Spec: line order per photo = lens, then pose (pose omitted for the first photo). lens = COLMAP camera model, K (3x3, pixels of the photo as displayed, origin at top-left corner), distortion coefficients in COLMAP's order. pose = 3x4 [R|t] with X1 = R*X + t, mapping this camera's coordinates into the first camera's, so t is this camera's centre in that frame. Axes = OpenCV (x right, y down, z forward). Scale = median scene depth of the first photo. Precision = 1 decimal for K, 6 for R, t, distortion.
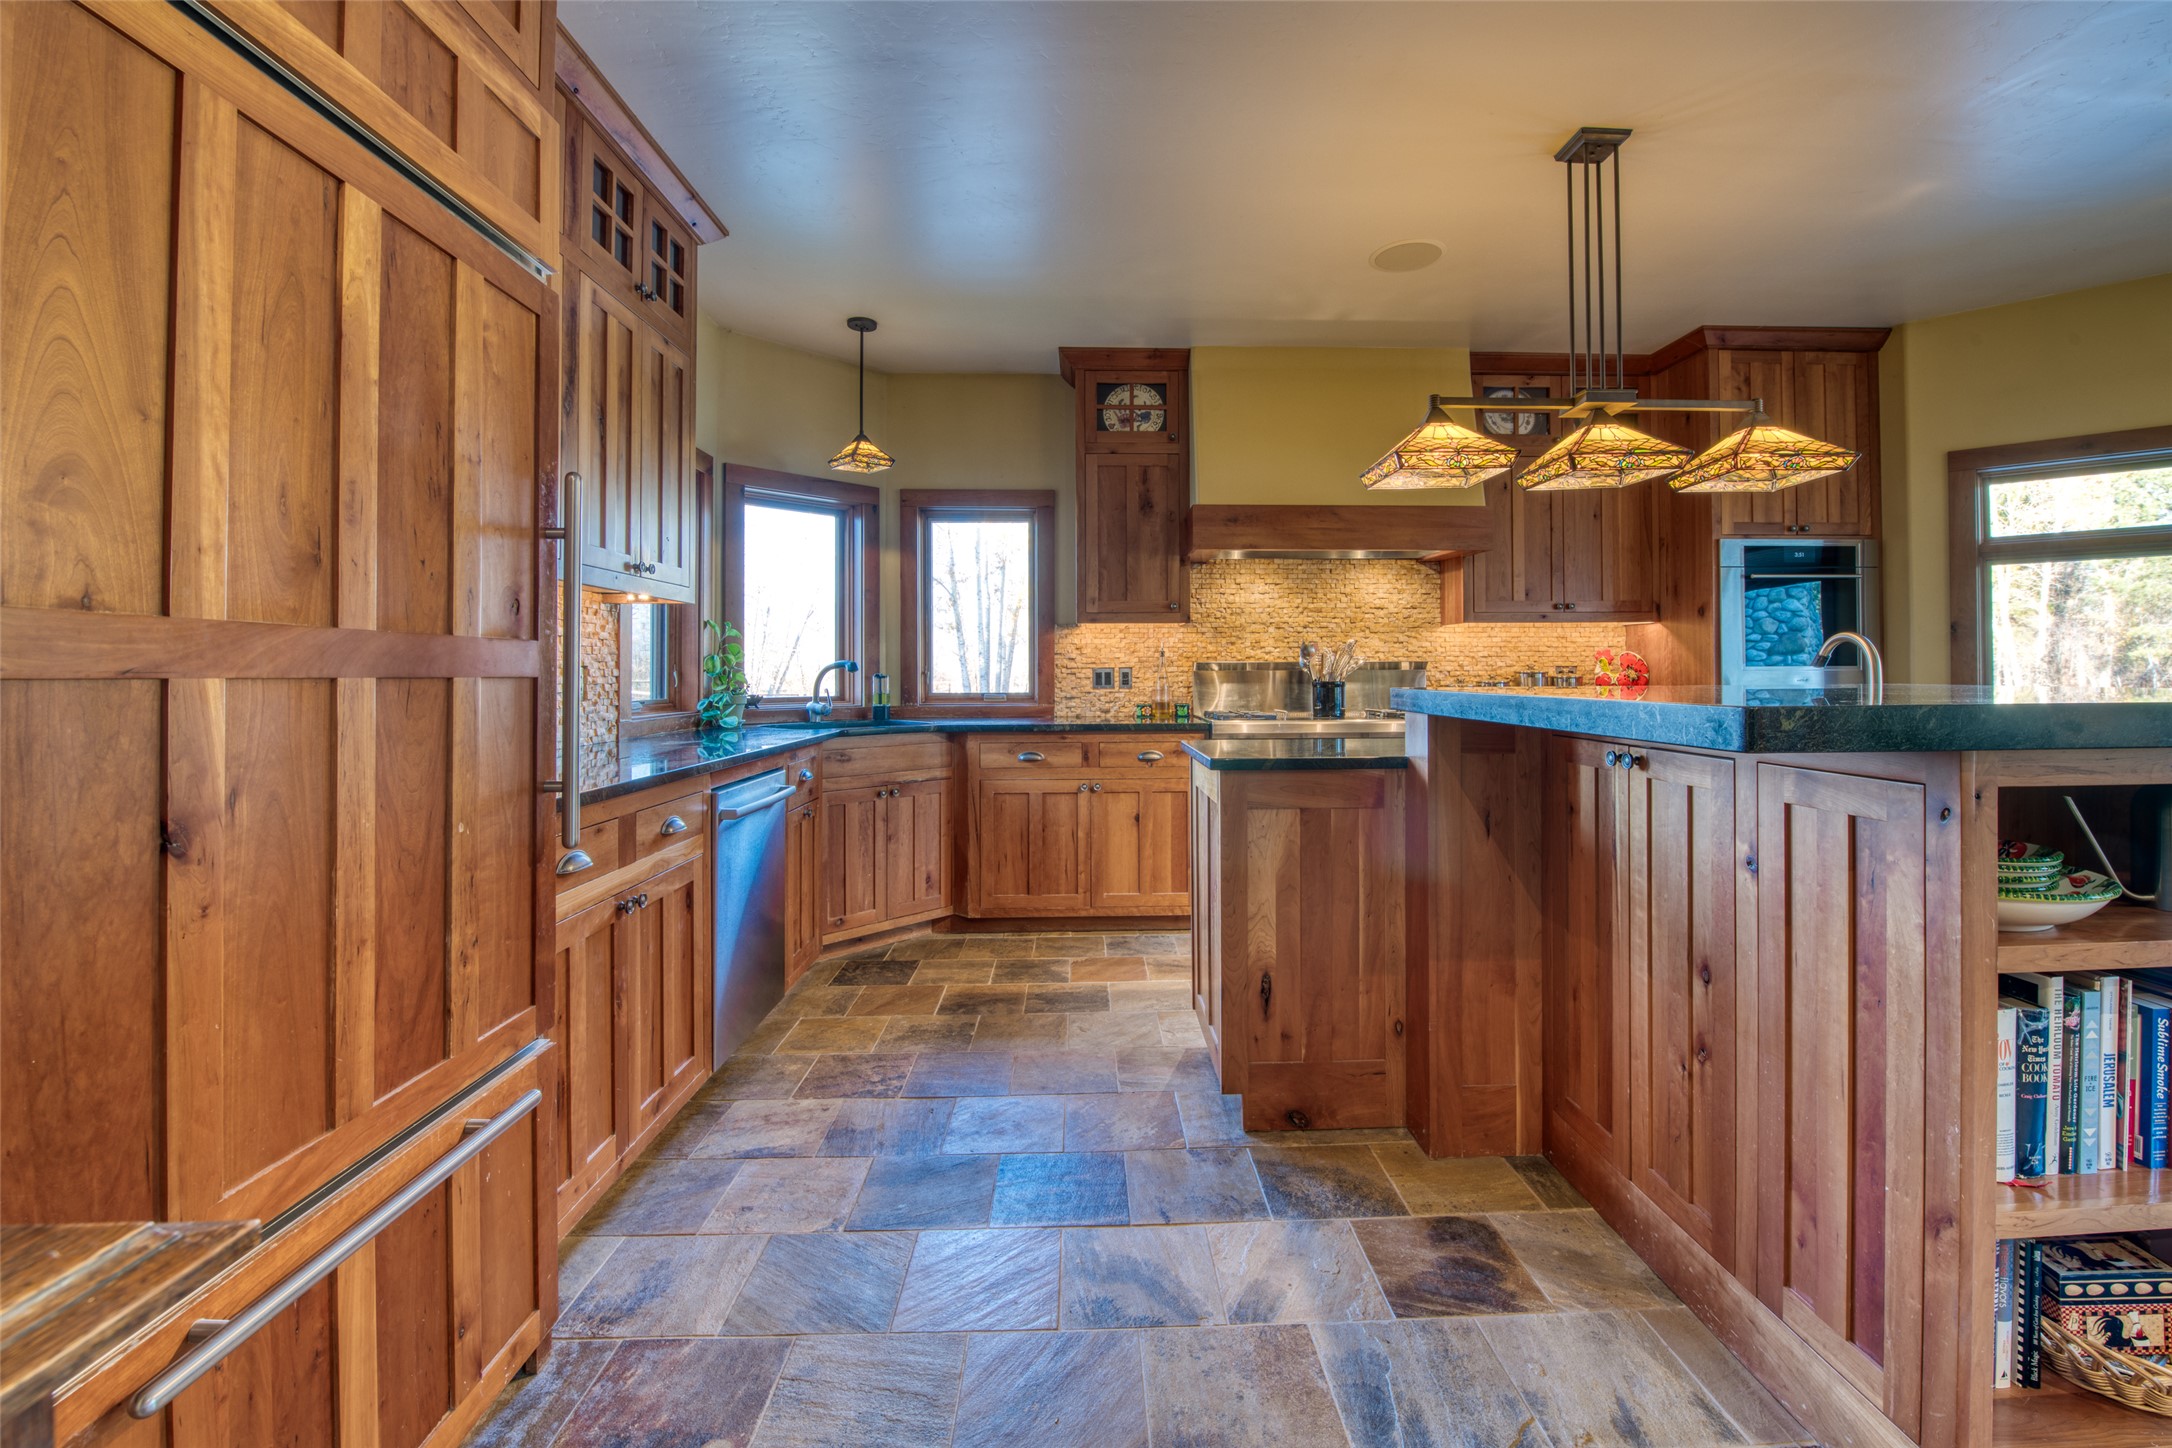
lens RADIAL K [[917.7, 0, 1120.4], [0, 917.7, 662.2], [0, 0, 1]] dist [-0.016552, -0.002289]
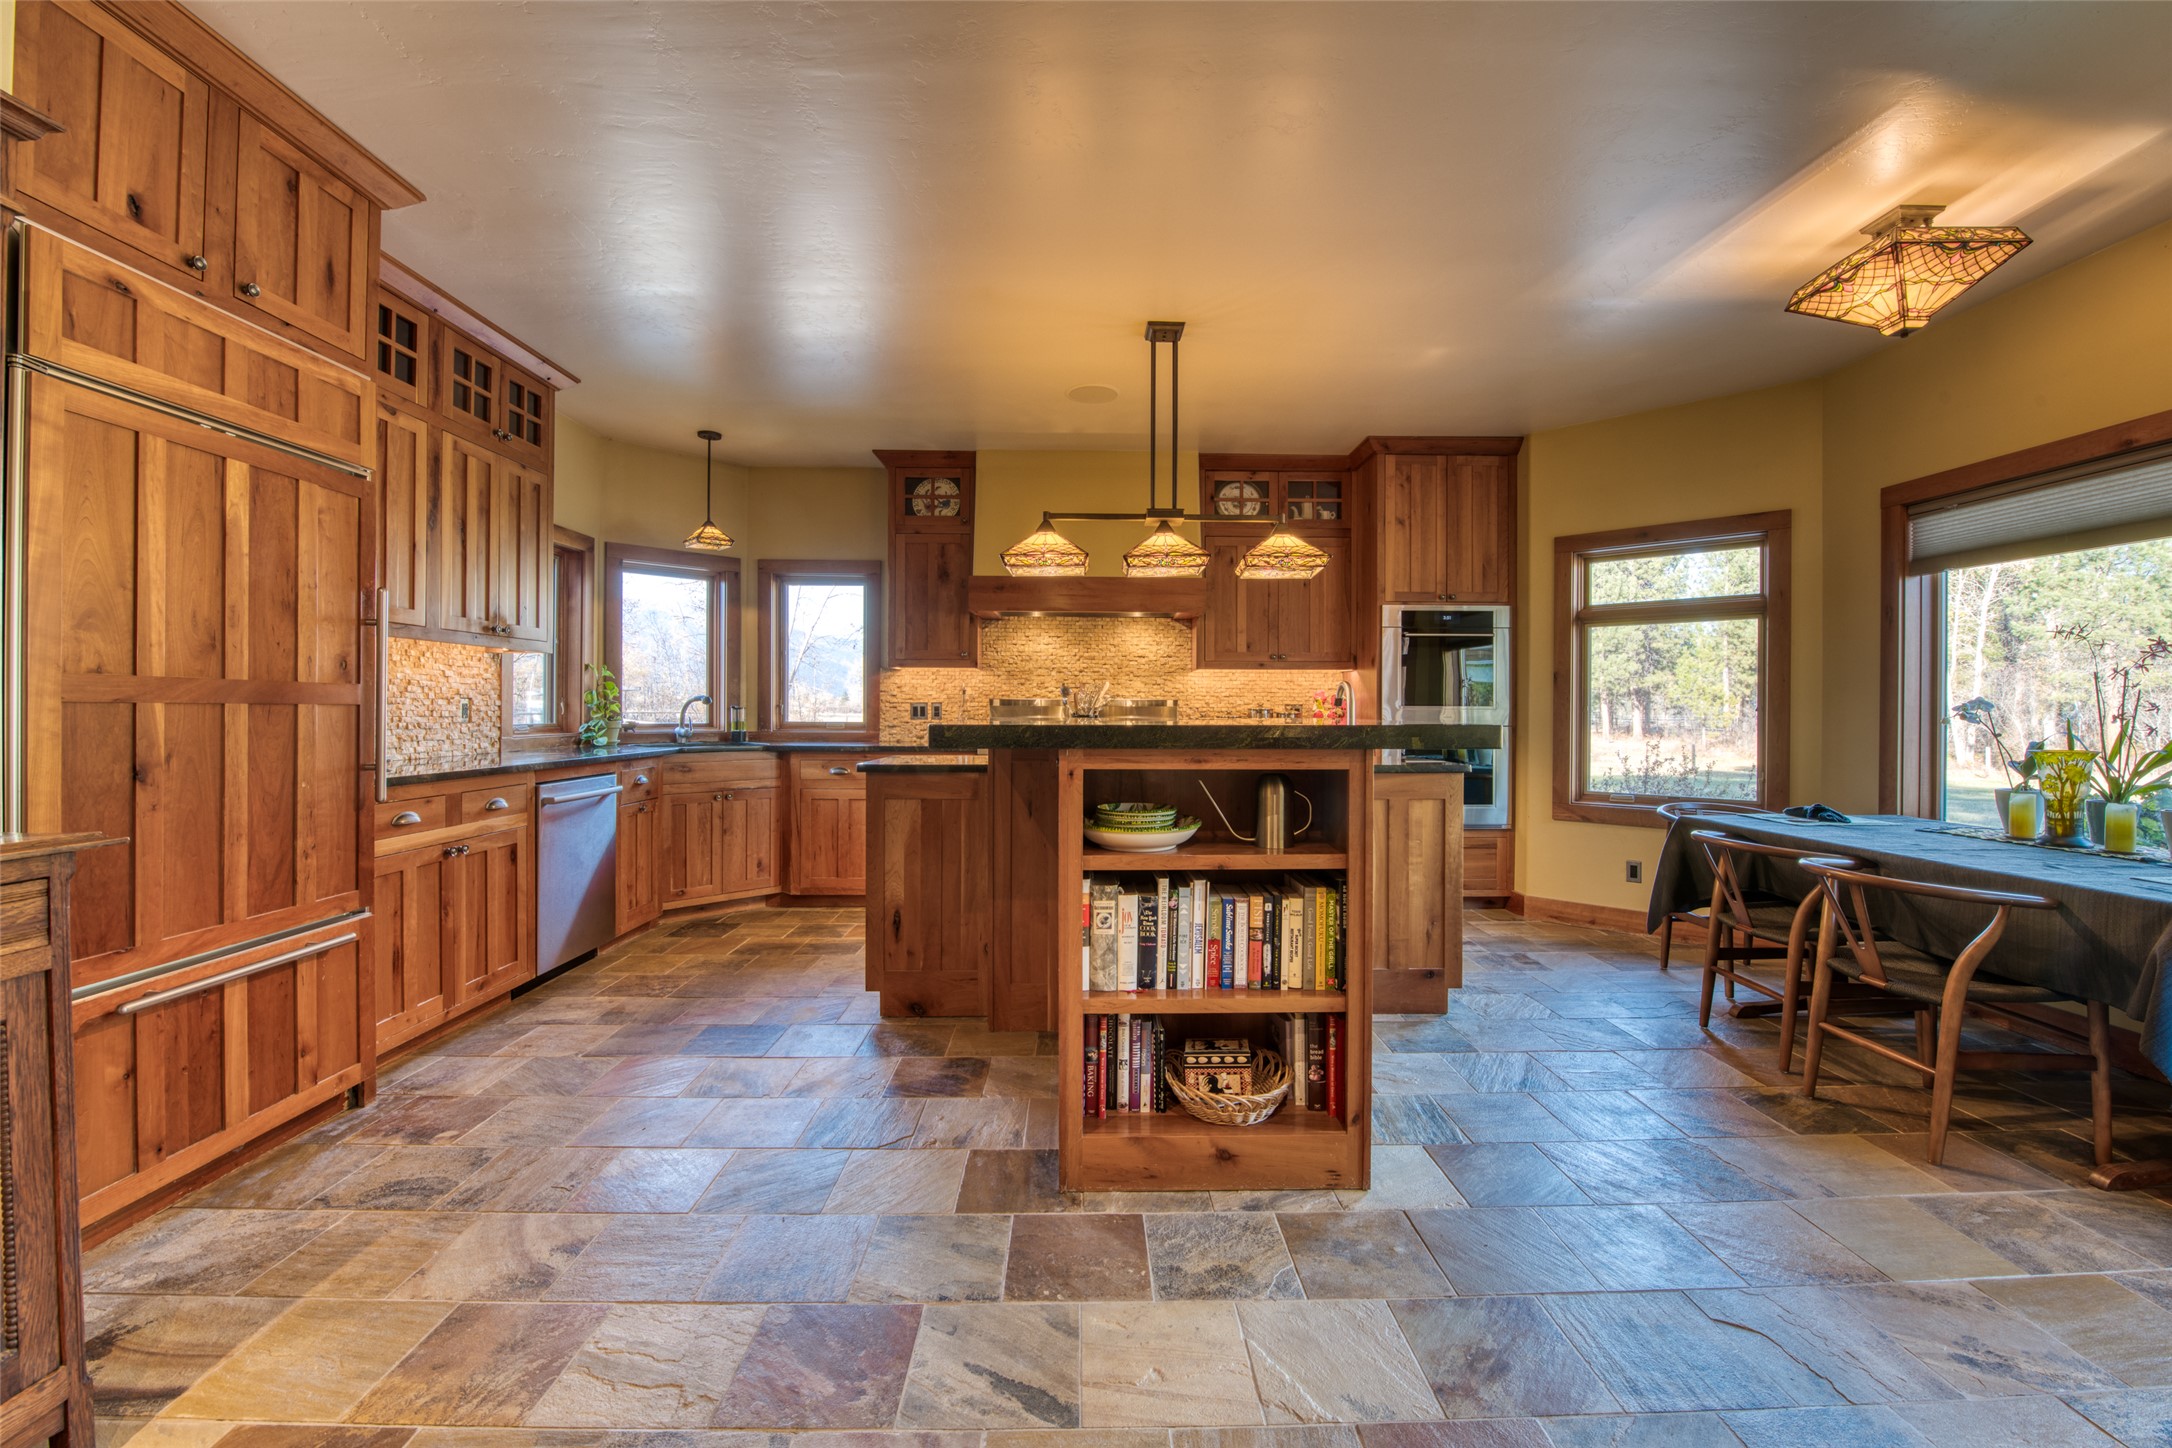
lens RADIAL K [[884.0, 0, 1104.1], [0, 884.0, 711.0], [0, 0, 1]] dist [-0.015907, -0.002637]
pose [[0.999843, 0.008569, -0.015518, 0.310413], [-0.008341, 0.999858, 0.014674, -0.002989], [0.015641, -0.014543, 0.999772, -0.249679]]
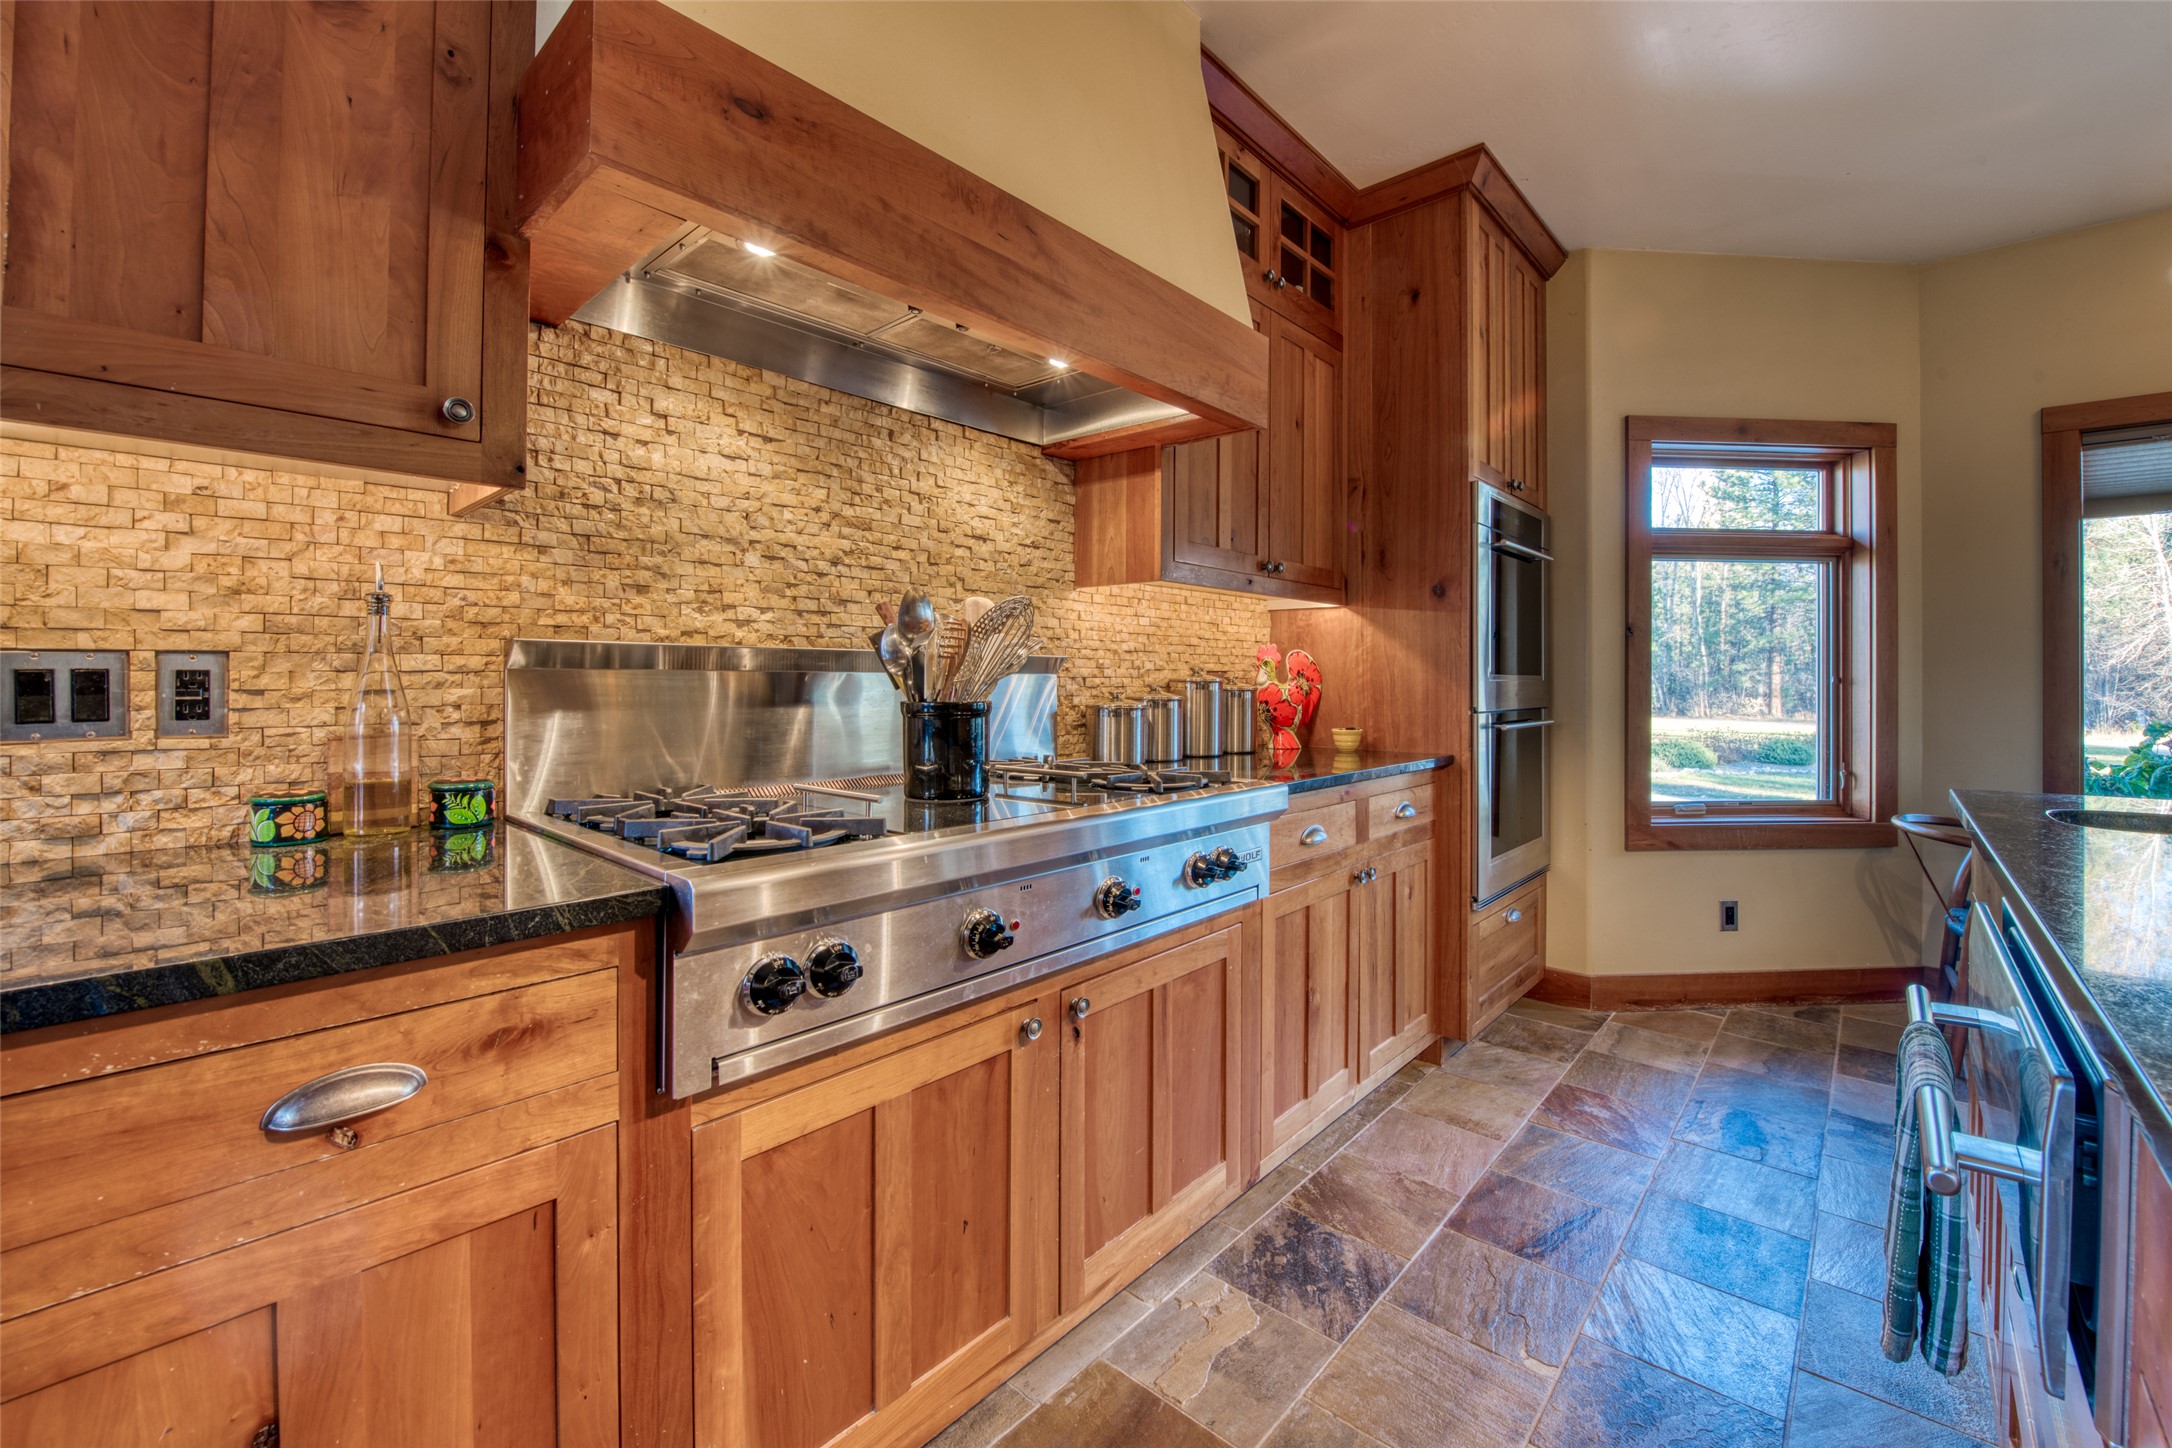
lens RADIAL K [[884.0, 0, 1094.2], [0, 884.0, 679.0], [0, 0, 1]] dist [-0.015907, -0.002637]
pose [[0.690716, 0.008090, 0.723081, 0.005949], [-0.014841, 0.999885, 0.002990, 0.011086], [-0.722974, -0.012796, 0.690757, 0.807925]]
